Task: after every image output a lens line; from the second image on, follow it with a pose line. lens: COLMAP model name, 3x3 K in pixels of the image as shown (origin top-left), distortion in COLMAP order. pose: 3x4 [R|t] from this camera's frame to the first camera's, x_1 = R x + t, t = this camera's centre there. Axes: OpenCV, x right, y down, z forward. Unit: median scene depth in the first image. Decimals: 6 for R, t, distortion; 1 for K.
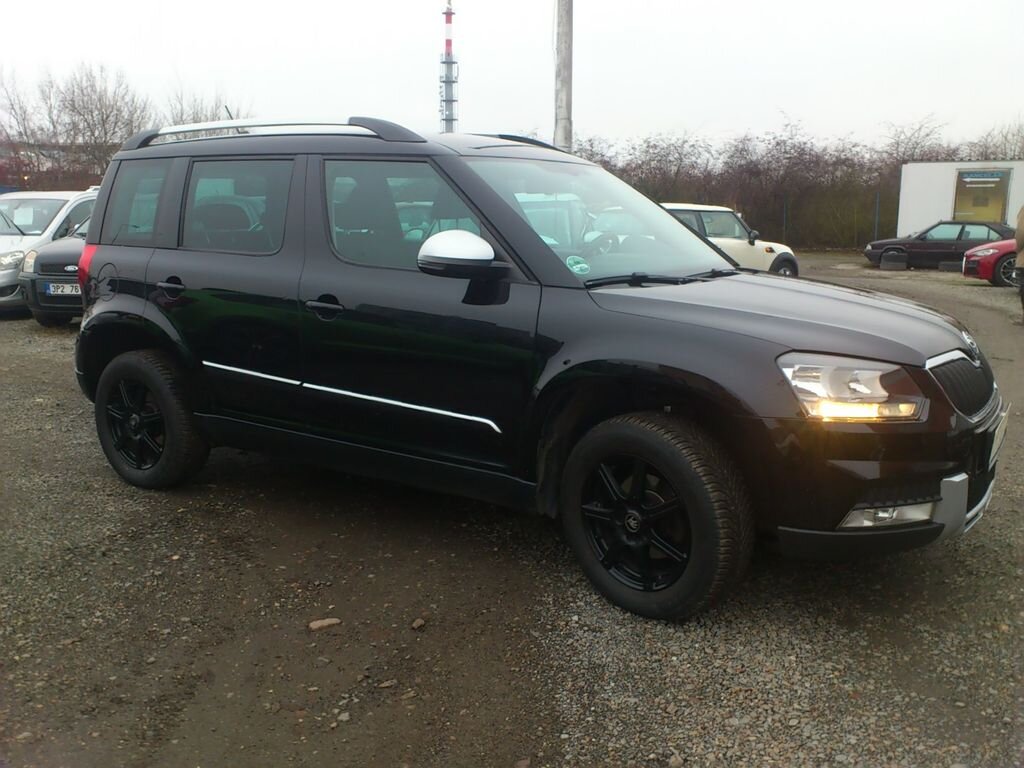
lens RADIAL K [[910.8, 0, 512.0], [0, 910.8, 384.0], [0, 0, 1]] dist [0.007656, 0.009371]
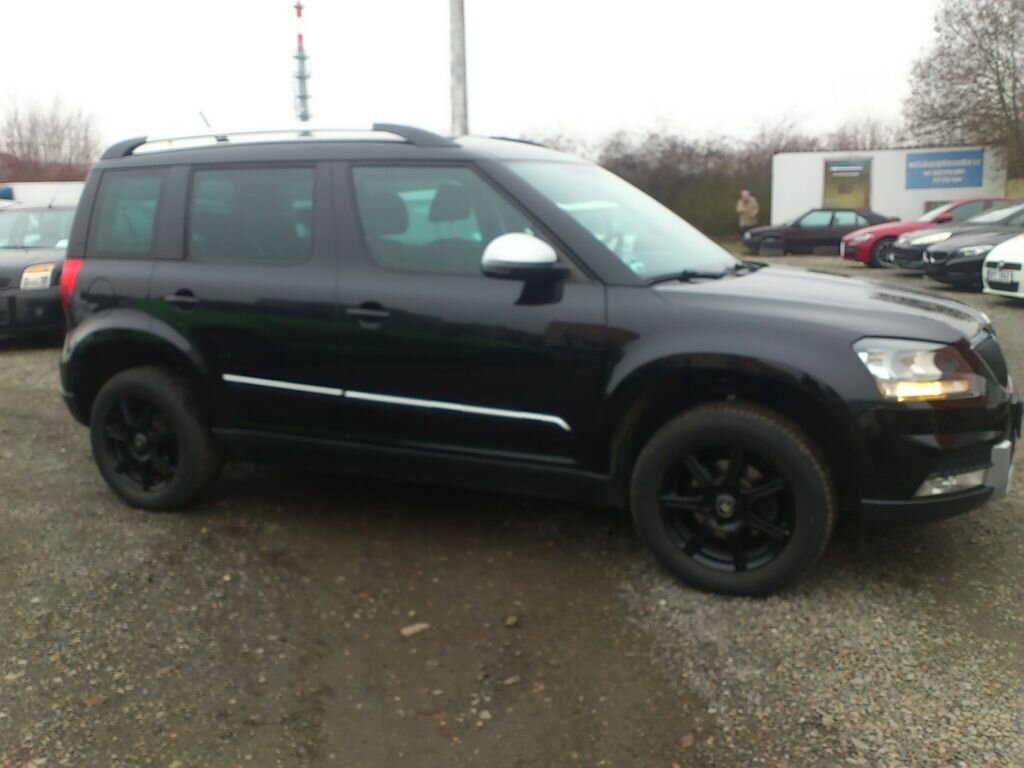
lens RADIAL K [[919.6, 0, 512.0], [0, 919.6, 384.0], [0, 0, 1]] dist [0.000348, 0.001812]
pose [[0.988912, -0.052625, 0.138864, -0.203287], [0.052258, 0.998614, 0.006291, -0.007179], [-0.139002, 0.001036, 0.990292, -0.016054]]
